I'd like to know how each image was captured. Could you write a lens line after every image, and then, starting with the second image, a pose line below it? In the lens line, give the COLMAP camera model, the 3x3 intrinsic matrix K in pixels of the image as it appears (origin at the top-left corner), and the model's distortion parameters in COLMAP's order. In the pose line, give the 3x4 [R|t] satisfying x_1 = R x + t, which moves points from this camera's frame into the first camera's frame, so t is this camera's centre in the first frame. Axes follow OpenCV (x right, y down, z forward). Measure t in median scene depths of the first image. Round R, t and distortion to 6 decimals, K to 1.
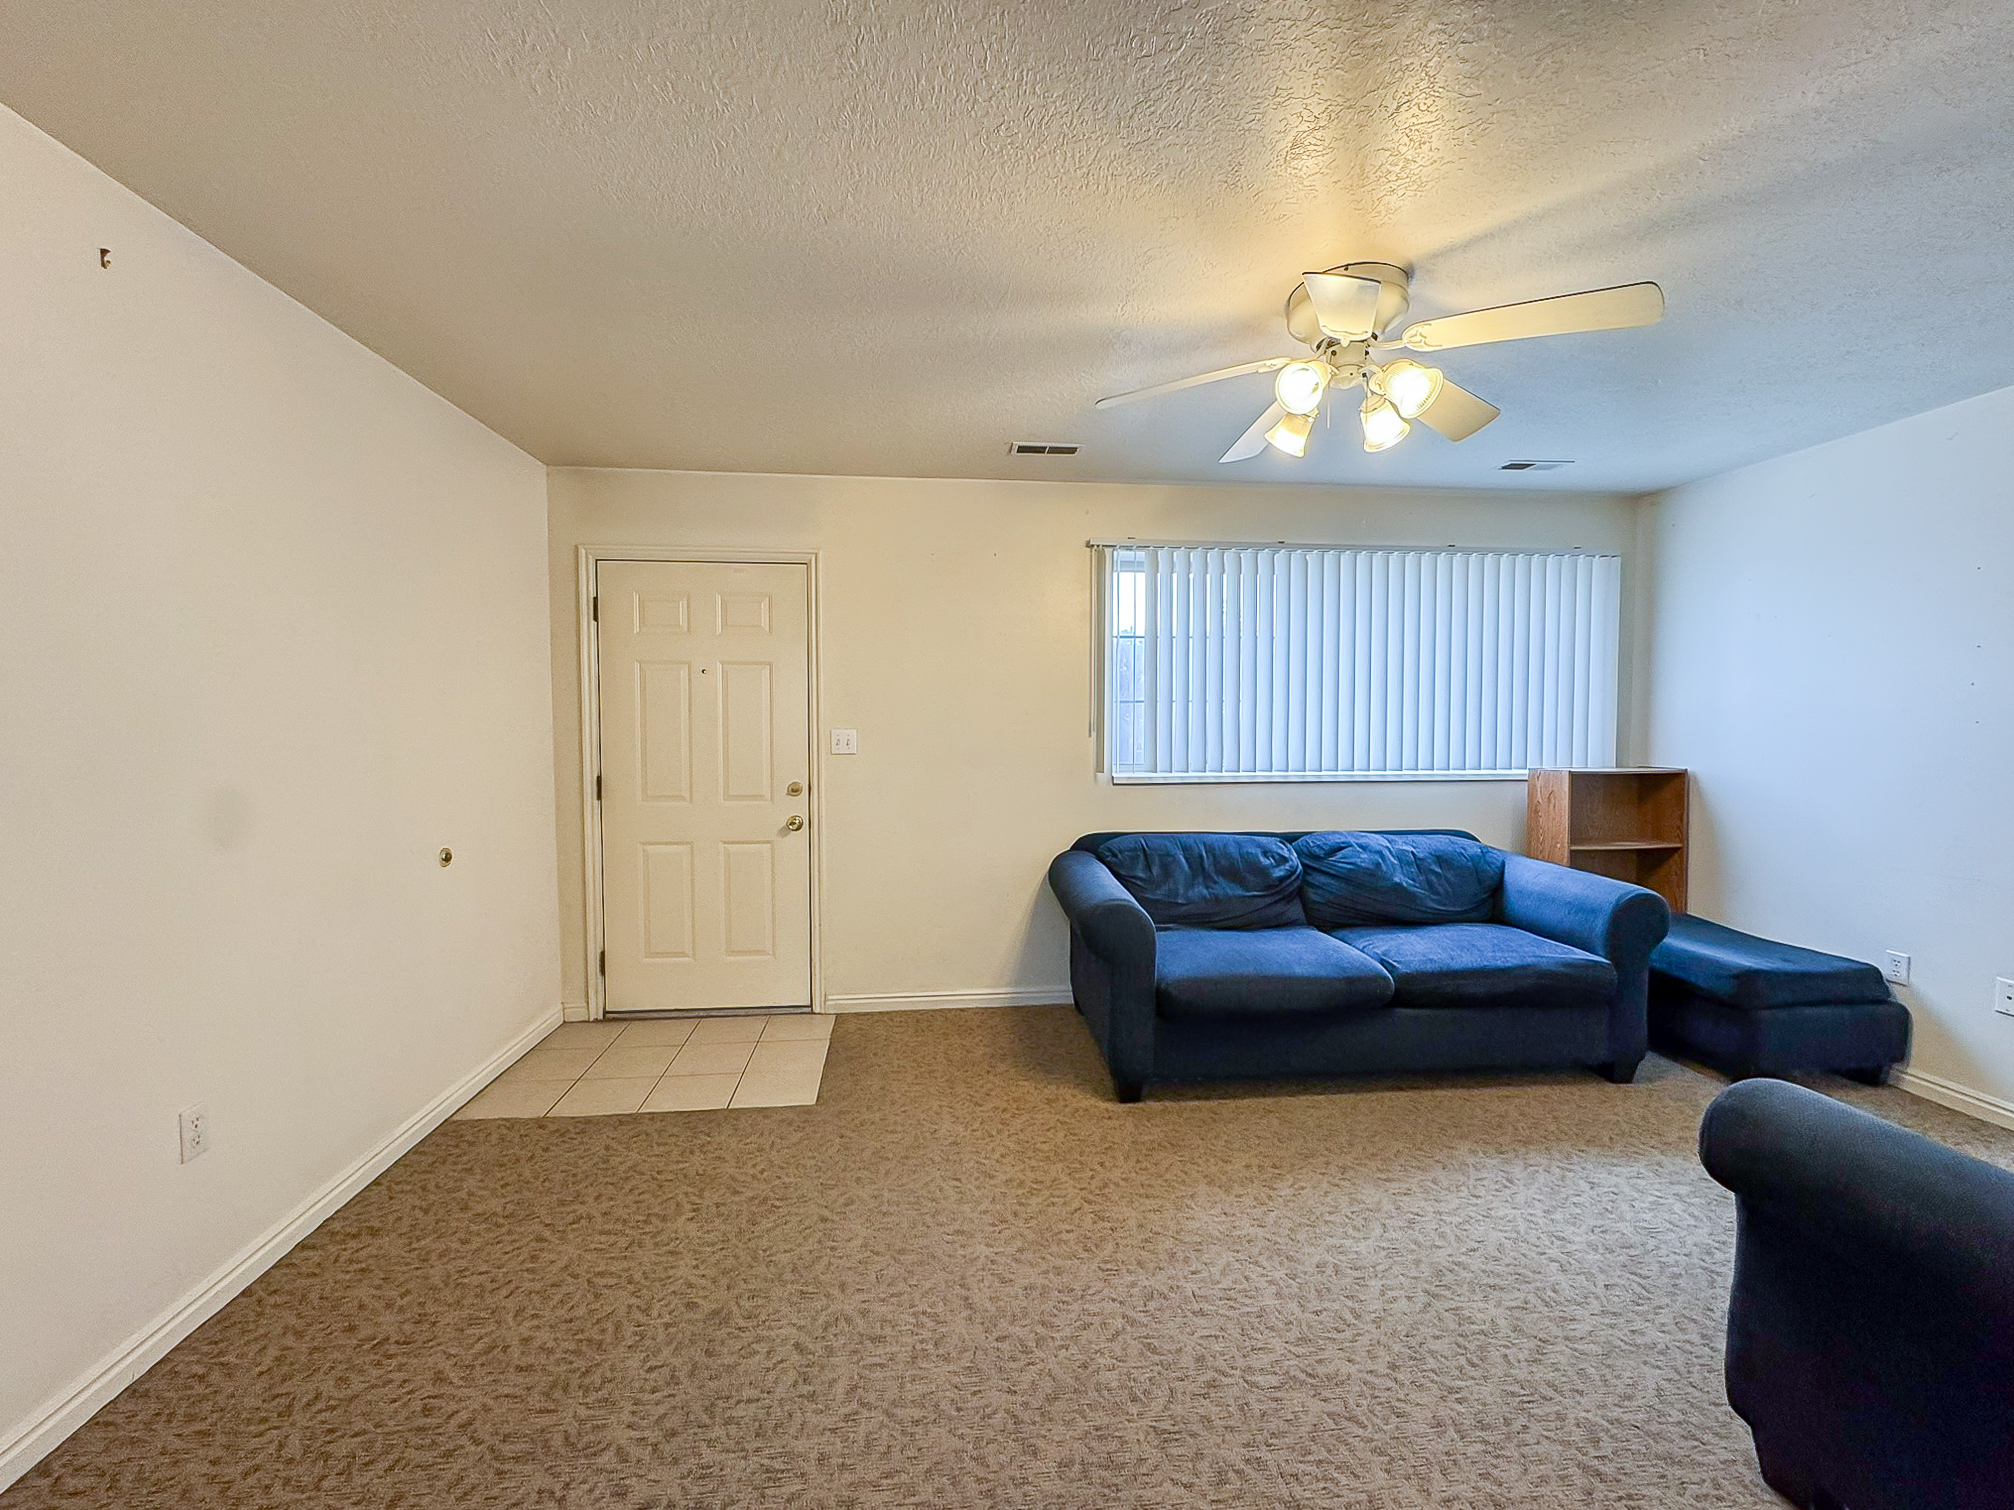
lens RADIAL K [[819.8, 0, 1007.0], [0, 819.8, 755.0], [0, 0, 1]] dist [-0.002727, -0.000035]
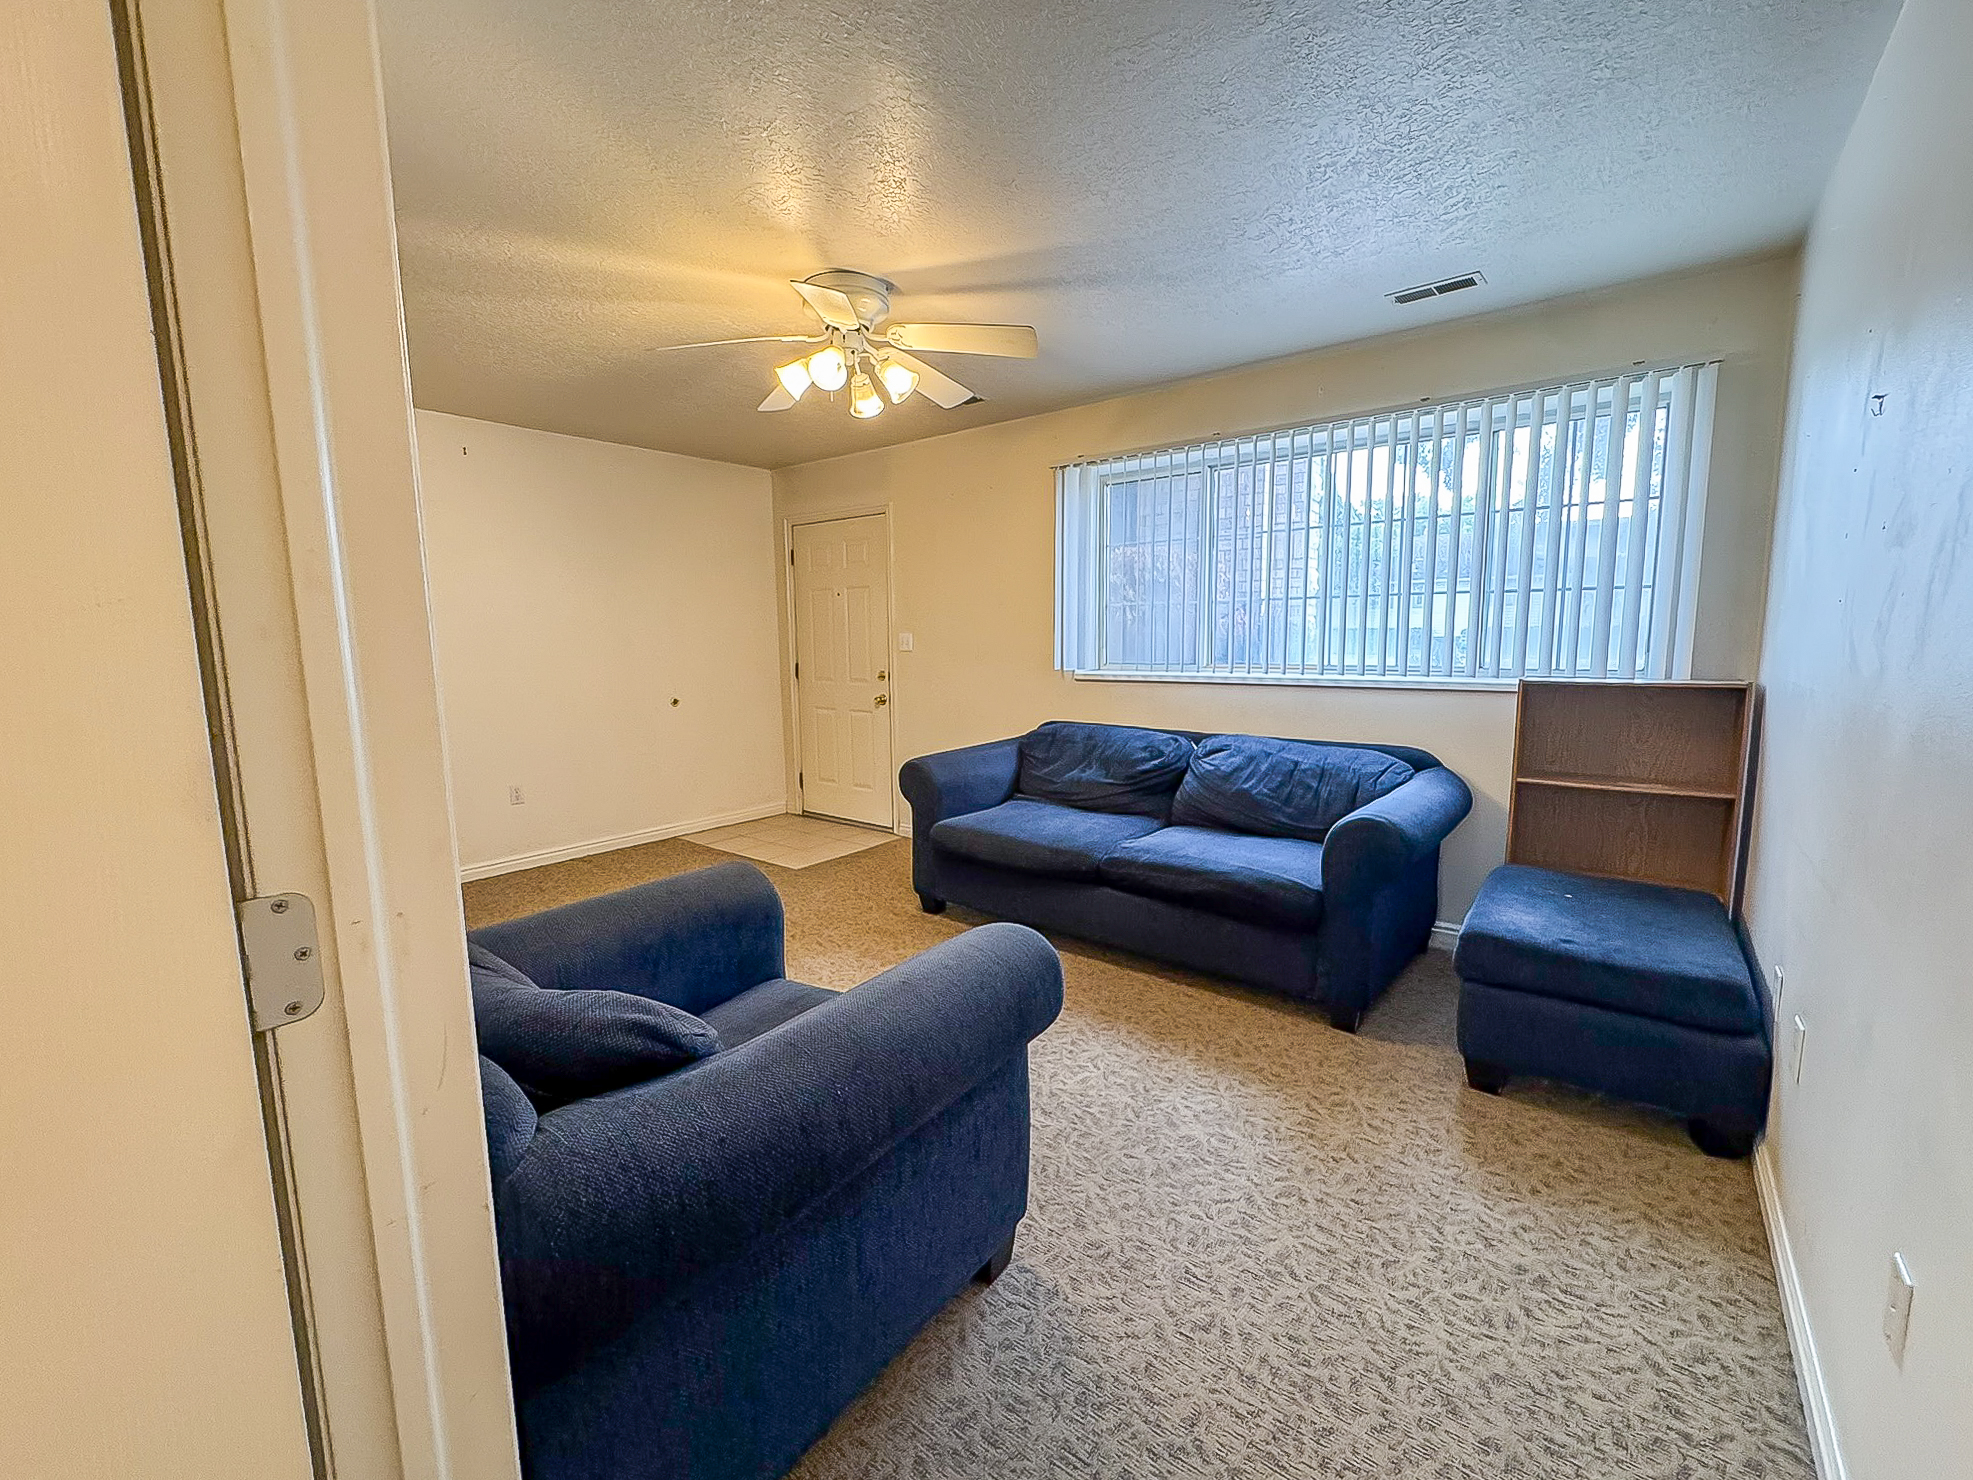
lens RADIAL K [[825.3, 0, 986.5], [0, 825.3, 740.0], [0, 0, 1]] dist [-0.002008, 0.000281]
pose [[0.715903, 0.080958, -0.693490, 1.116383], [-0.017555, 0.995028, 0.098037, 0.012102], [0.697979, -0.058011, 0.713765, 0.126398]]
